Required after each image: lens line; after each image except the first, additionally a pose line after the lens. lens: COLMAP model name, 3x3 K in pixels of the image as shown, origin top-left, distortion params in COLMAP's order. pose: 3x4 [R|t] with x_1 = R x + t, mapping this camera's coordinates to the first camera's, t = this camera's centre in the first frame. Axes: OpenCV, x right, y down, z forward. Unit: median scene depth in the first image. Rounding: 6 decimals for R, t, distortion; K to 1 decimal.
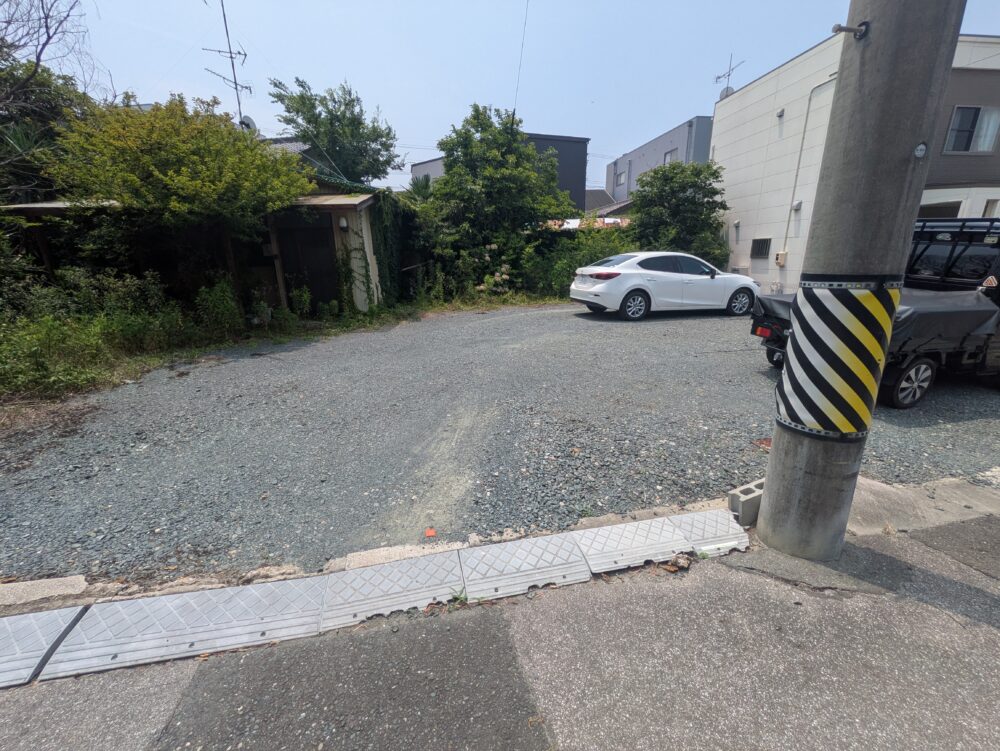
lens RADIAL K [[398.3, 0, 502.5], [0, 398.3, 373.8], [0, 0, 1]] dist [-0.000652, 0.000903]
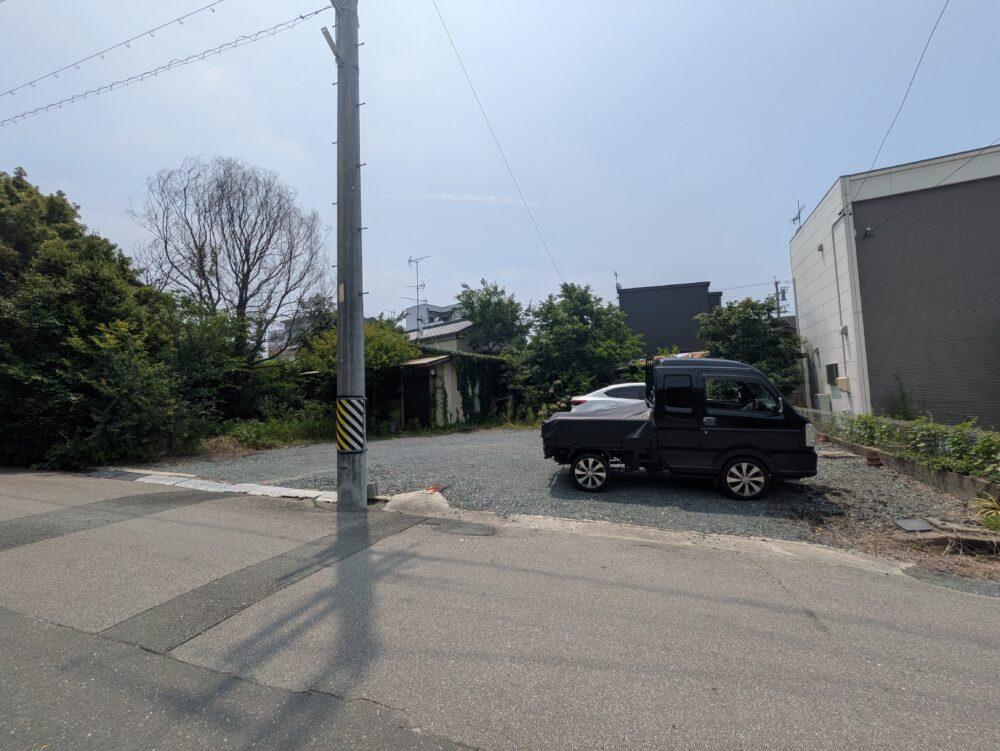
lens RADIAL K [[398.3, 0, 498.7], [0, 398.3, 369.4], [0, 0, 1]] dist [-0.000652, 0.000903]
pose [[0.847748, -0.049558, -0.528079, 0.715479], [-0.128639, 0.946689, -0.295352, 0.063648], [0.514564, 0.318315, 0.796178, -0.182110]]
